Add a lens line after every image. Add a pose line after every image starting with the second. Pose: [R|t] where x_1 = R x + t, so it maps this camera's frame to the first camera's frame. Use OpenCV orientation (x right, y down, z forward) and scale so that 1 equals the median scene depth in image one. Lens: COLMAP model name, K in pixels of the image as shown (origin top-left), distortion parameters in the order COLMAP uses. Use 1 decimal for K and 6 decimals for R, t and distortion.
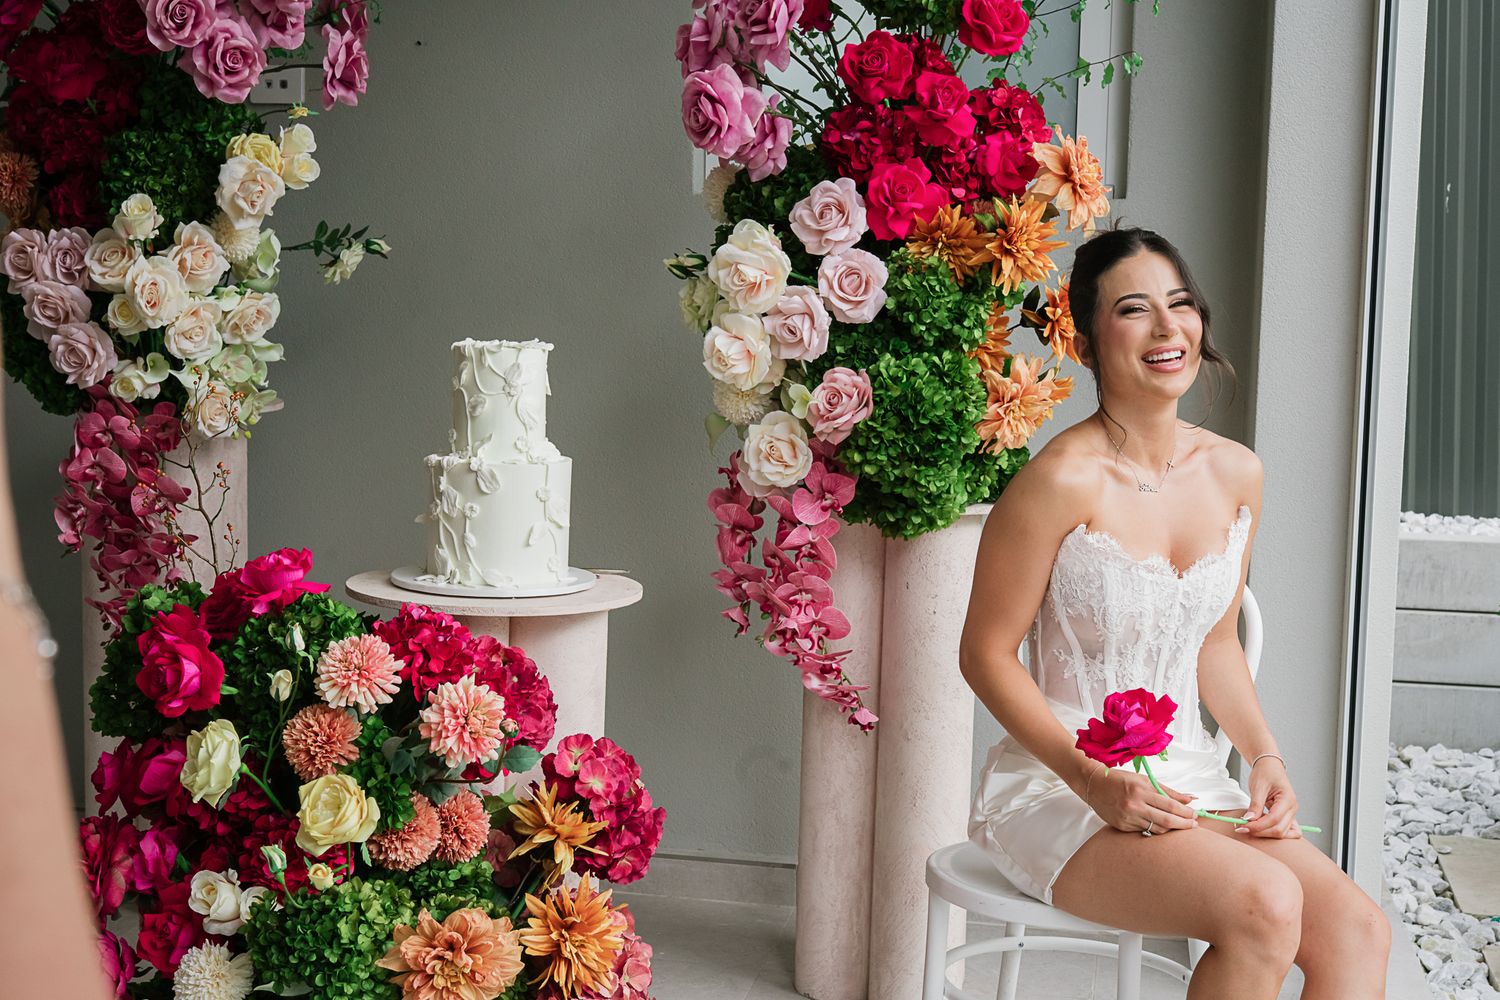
lens RADIAL K [[2116.8, 0, 749.9], [0, 2116.8, 485.9], [0, 0, 1]] dist [0.016688, 0.000000]
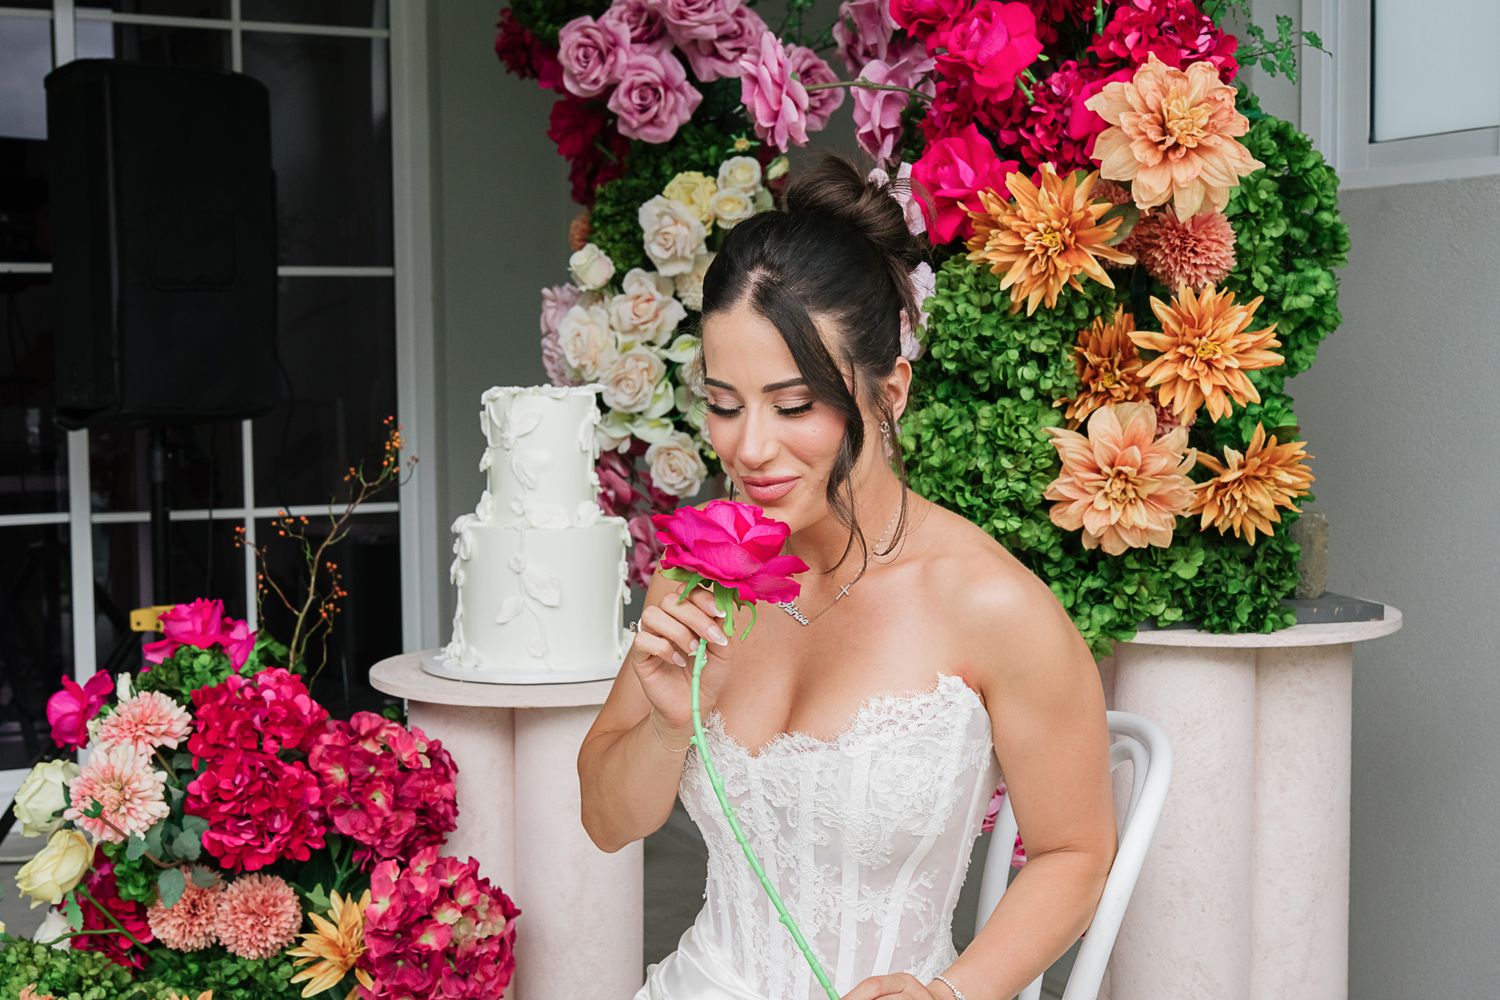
lens RADIAL K [[2116.8, 0, 751.7], [0, 2116.8, 497.4], [0, 0, 1]] dist [0.016688, 0.000000]
pose [[0.600230, 0.035333, -0.799046, 0.583732], [-0.059064, 0.998254, -0.000226, -0.026138], [0.797643, 0.047331, 0.601269, 0.507648]]
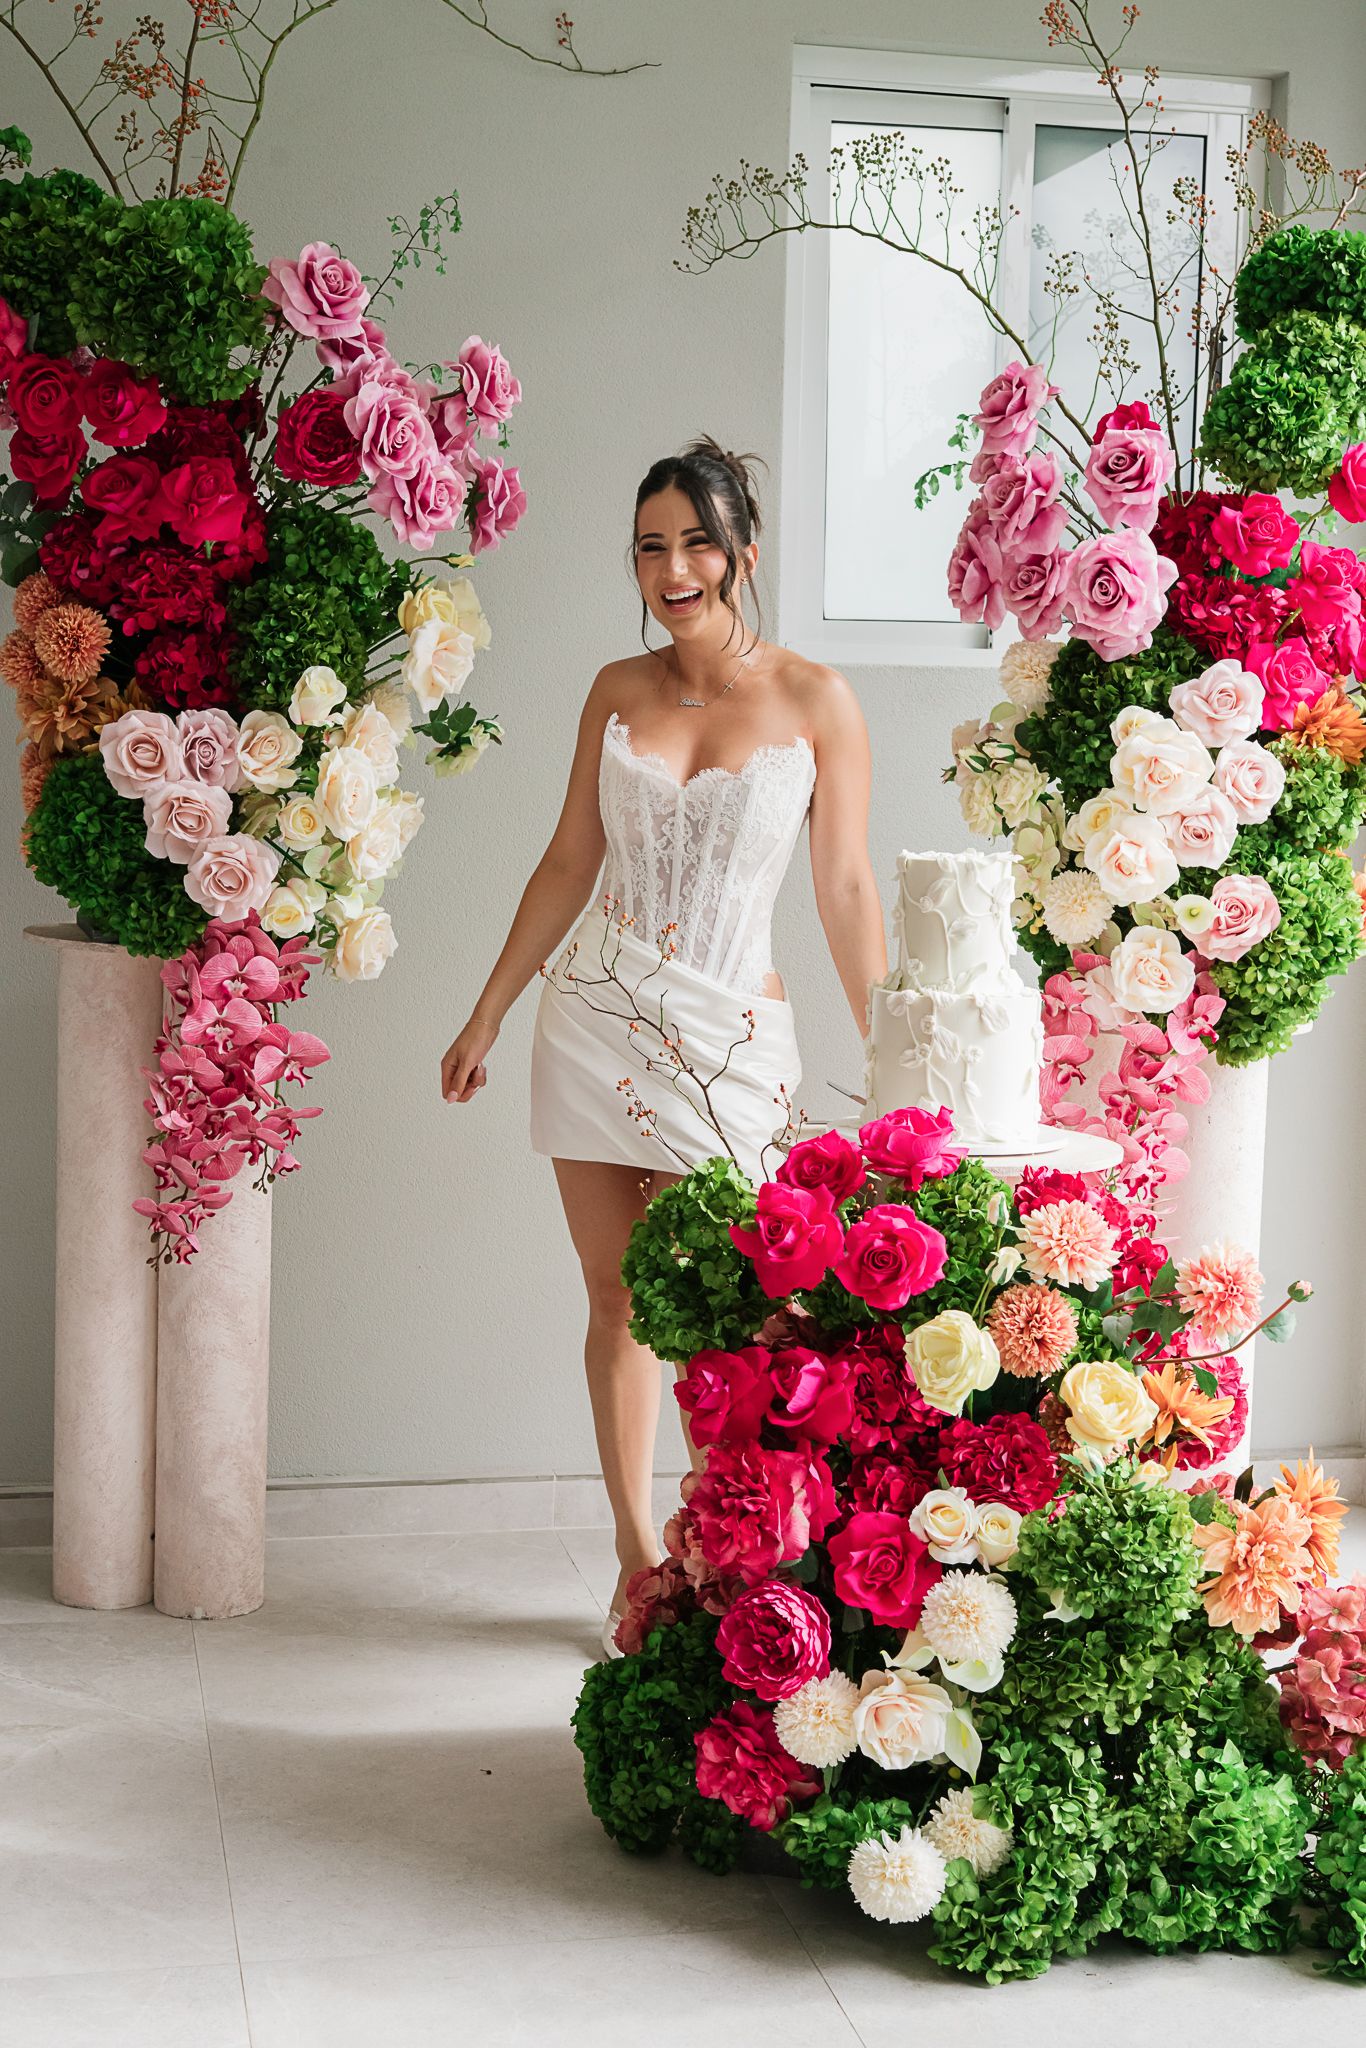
lens RADIAL K [[2890.1, 0, 686.4], [0, 2890.1, 1026.2], [0, 0, 1]] dist [0.016688, 0.000000]
pose [[0.918447, -0.042191, 0.393287, -0.624175], [0.038827, 0.999110, 0.016510, -0.021001], [-0.393633, 0.000107, 0.919268, -0.017122]]
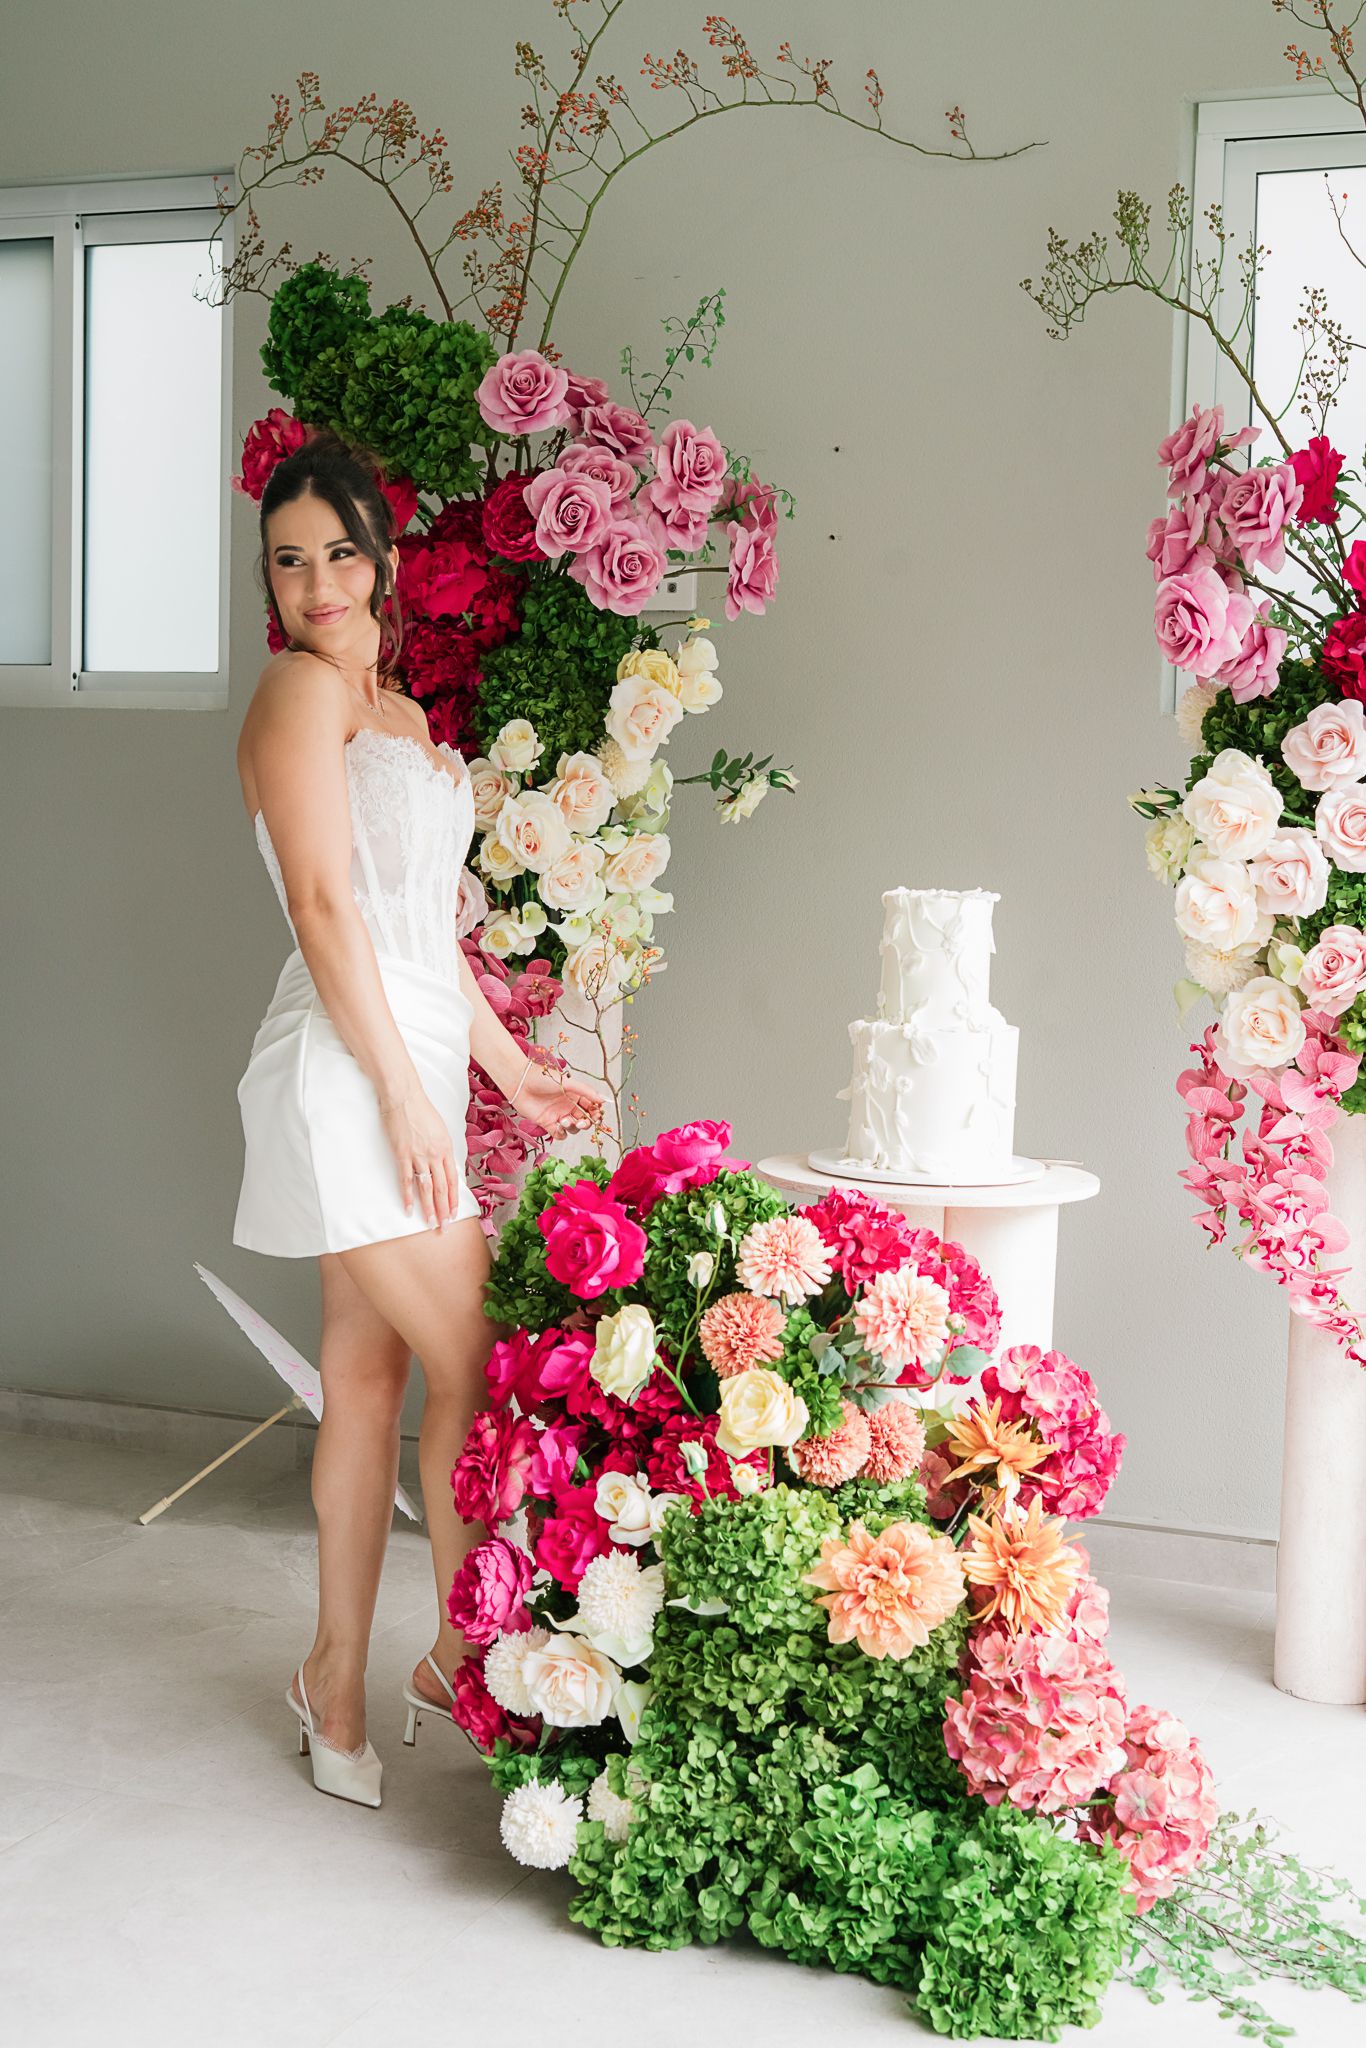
lens RADIAL K [[2890.1, 0, 670.3], [0, 2890.1, 1007.2], [0, 0, 1]] dist [0.016688, 0.000000]
pose [[0.982918, 0.014832, -0.183443, -0.007608], [-0.020242, 0.999412, -0.027657, 0.013036], [0.182925, 0.030898, 0.982641, -0.166598]]
